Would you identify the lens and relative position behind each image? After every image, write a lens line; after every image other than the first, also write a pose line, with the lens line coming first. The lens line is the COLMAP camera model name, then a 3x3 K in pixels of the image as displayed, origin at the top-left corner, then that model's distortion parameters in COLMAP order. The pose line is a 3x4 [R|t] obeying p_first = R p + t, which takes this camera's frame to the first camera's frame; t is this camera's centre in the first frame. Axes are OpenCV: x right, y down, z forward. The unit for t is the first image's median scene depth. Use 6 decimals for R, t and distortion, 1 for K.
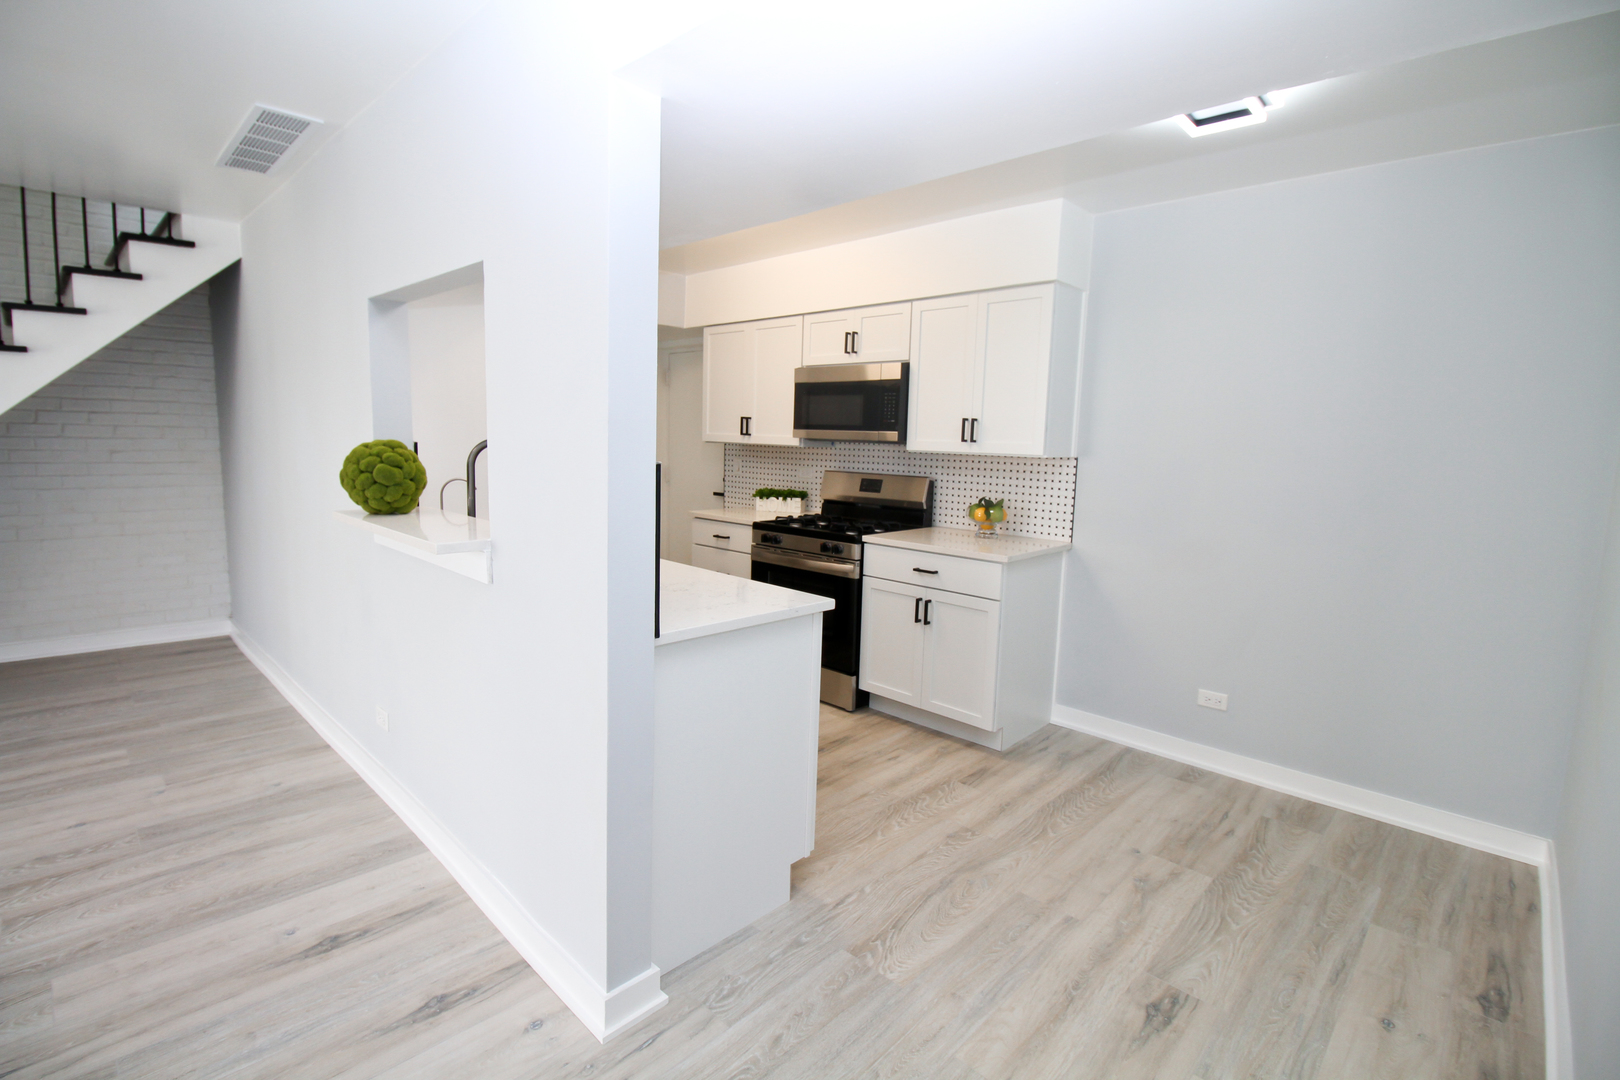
lens RADIAL K [[744.6, 0, 804.0], [0, 744.6, 527.5], [0, 0, 1]] dist [-0.000817, -0.012754]
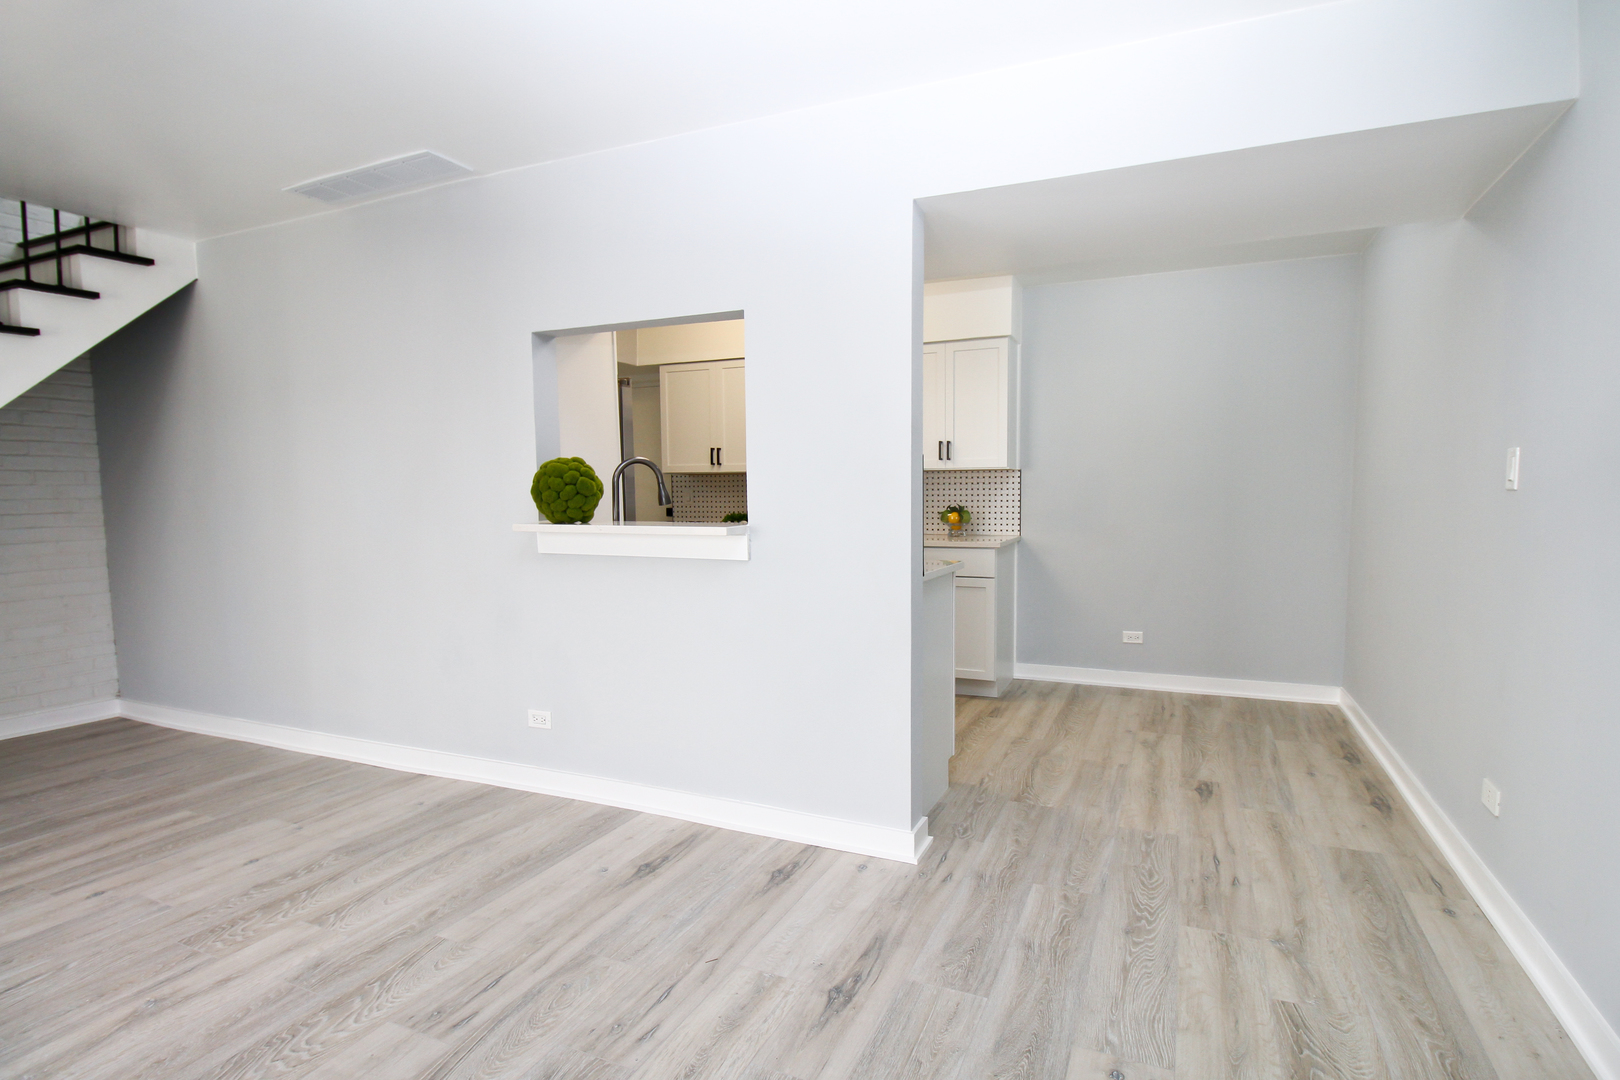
lens RADIAL K [[793.1, 0, 851.0], [0, 793.1, 551.2], [0, 0, 1]] dist [0.003802, -0.014922]
pose [[0.931118, -0.063551, 0.359138, -0.417802], [0.077835, 0.996642, -0.025439, 0.060832], [-0.356315, 0.051640, 0.932938, -0.185903]]
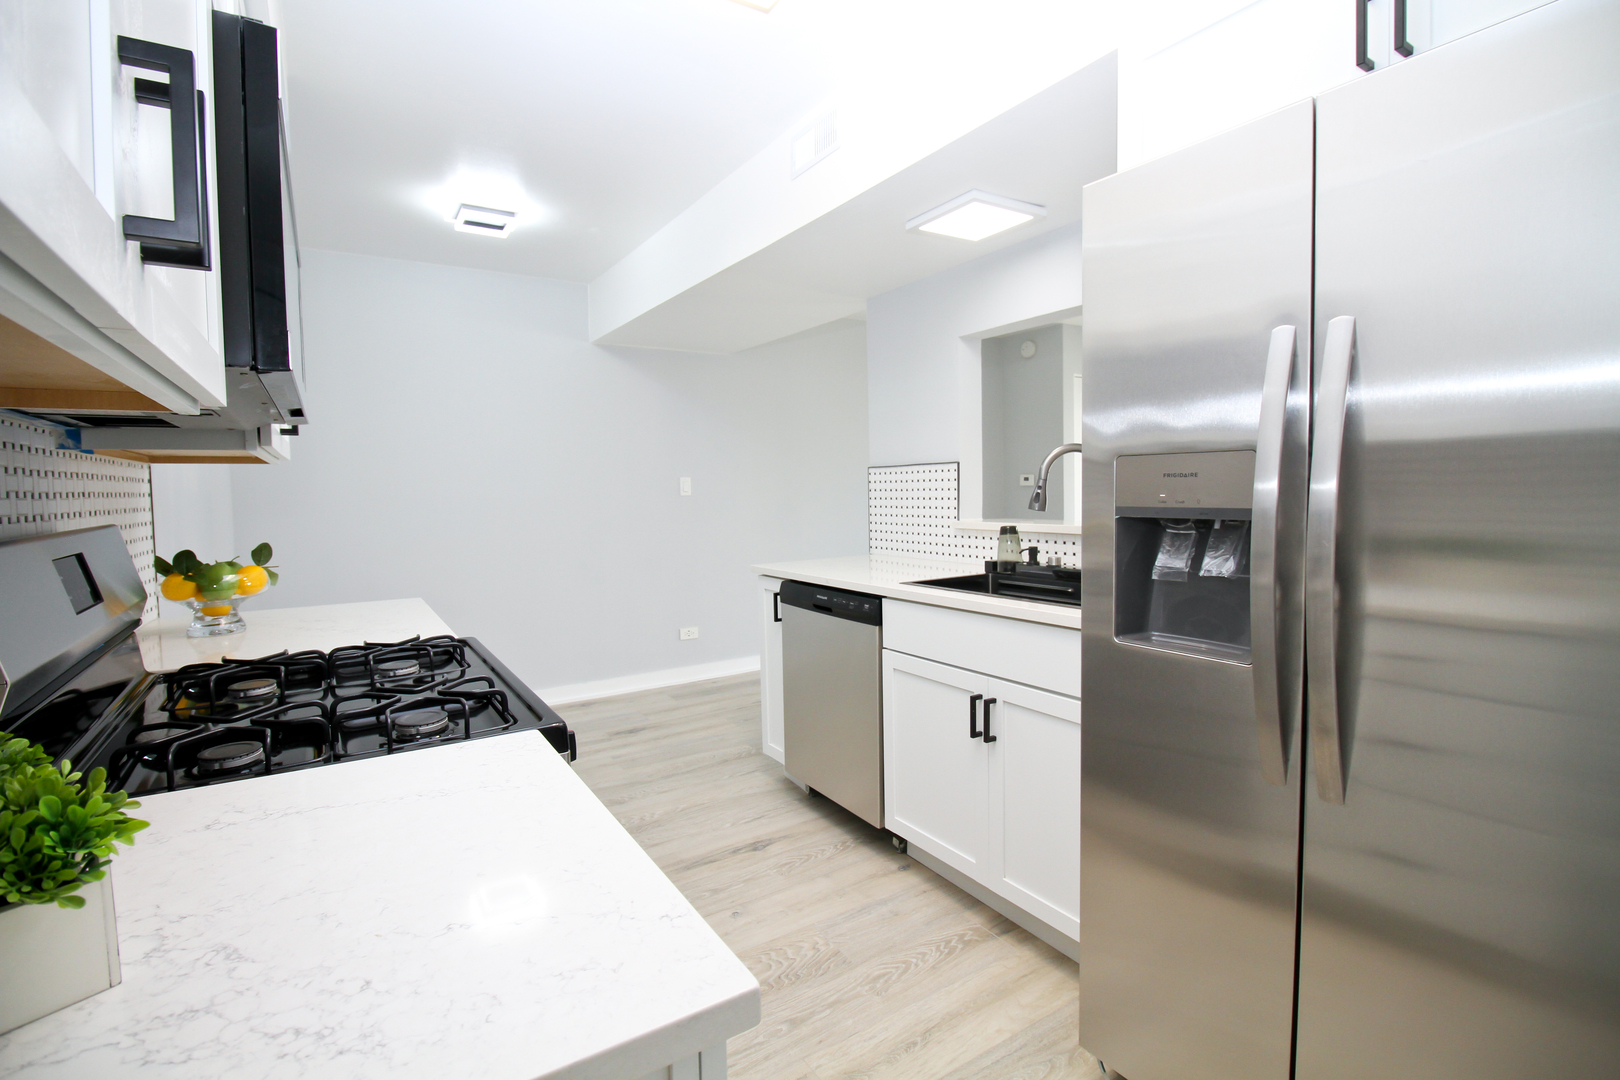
lens RADIAL K [[744.5, 0, 810.3], [0, 744.5, 530.5], [0, 0, 1]] dist [-0.001519, -0.011099]
pose [[-0.972857, -0.025774, 0.229968, -0.238275], [0.016542, 0.983490, 0.180205, -0.134234], [-0.230815, 0.179117, -0.956369, 1.410365]]
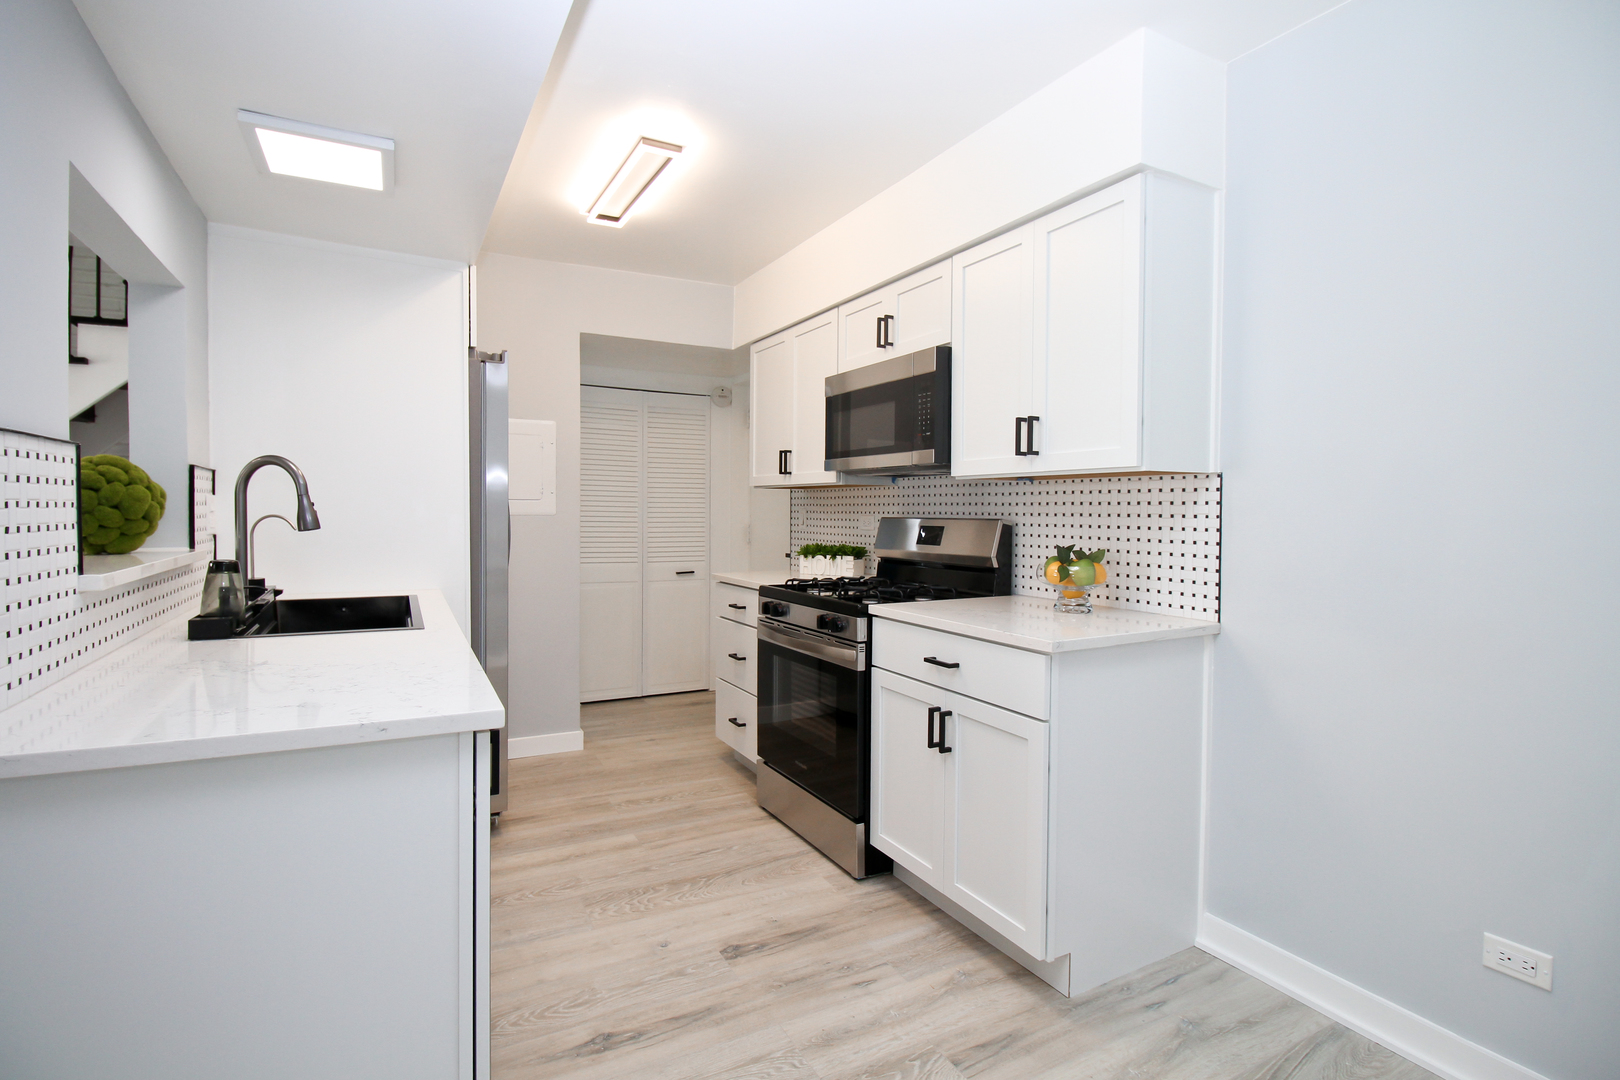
lens RADIAL K [[781.9, 0, 804.9], [0, 781.9, 527.4], [0, 0, 1]] dist [0.000571, -0.013856]
pose [[0.950685, -0.014212, -0.309832, 0.246684], [-0.018155, 0.994687, -0.101332, 0.014545], [0.309626, 0.101960, 0.945376, 0.333595]]
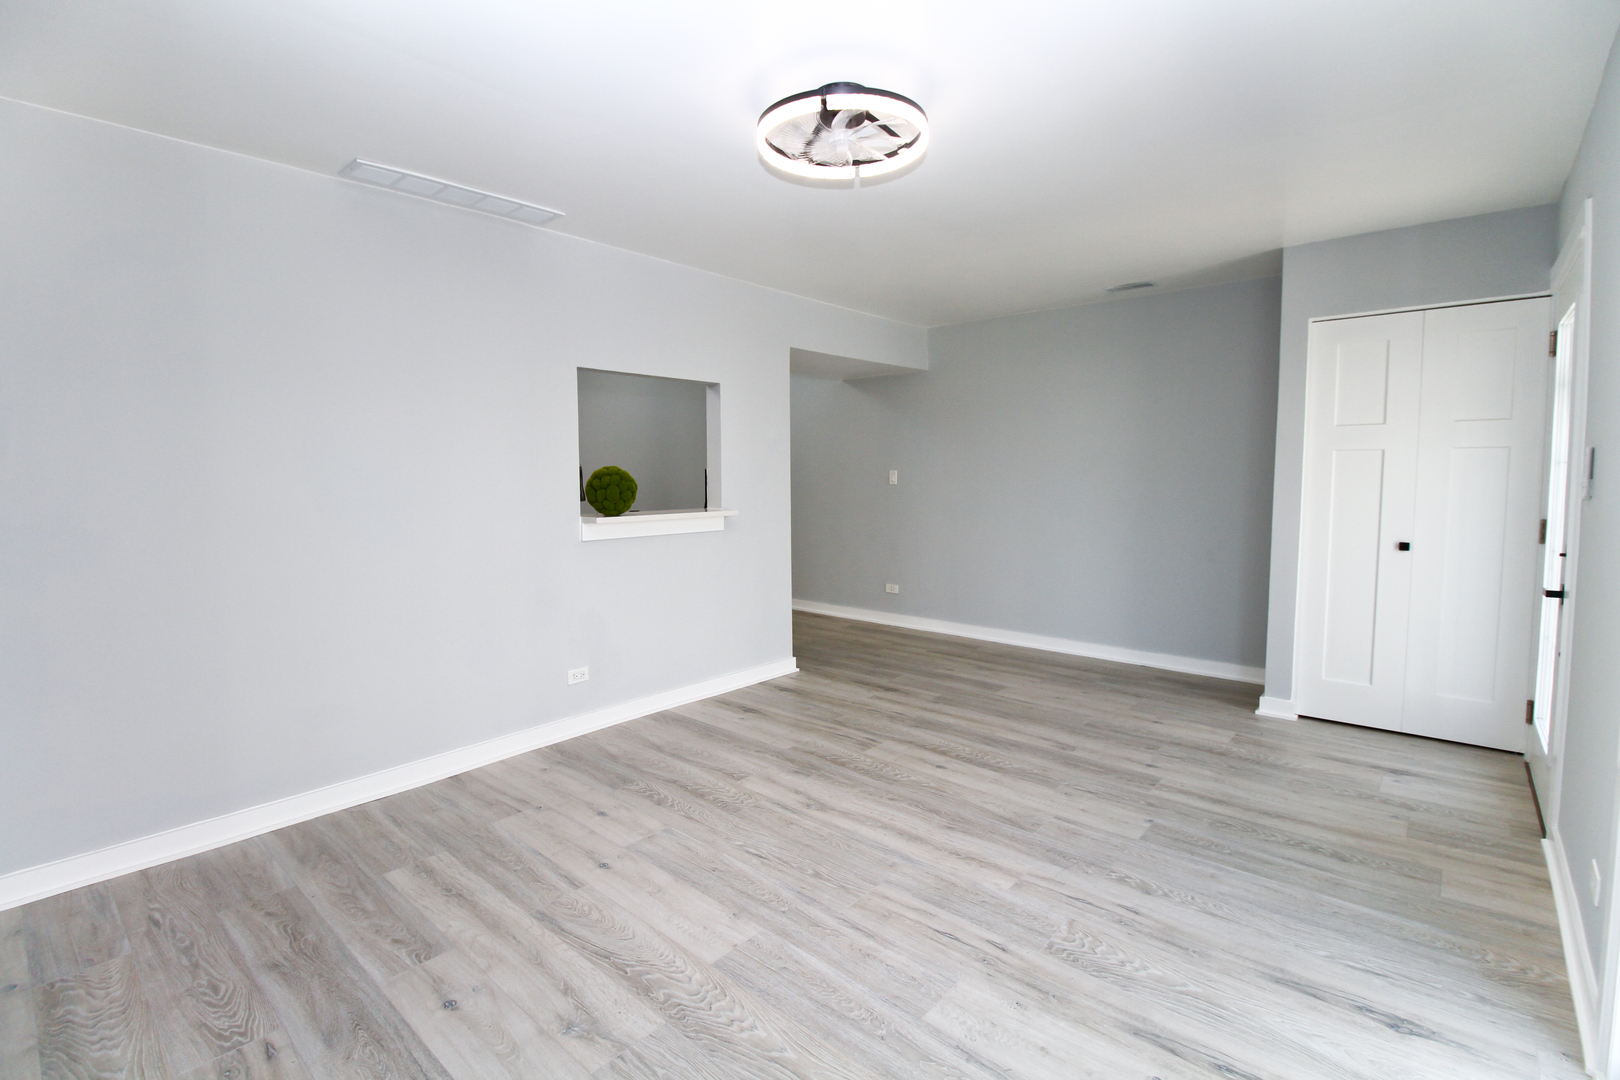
lens RADIAL K [[744.5, 0, 810.3], [0, 744.5, 530.5], [0, 0, 1]] dist [-0.001519, -0.011099]
pose [[-0.045723, -0.109174, 0.992970, -1.441017], [0.122563, 0.985887, 0.114039, -0.076949], [-0.991407, 0.126916, -0.031697, 0.457180]]
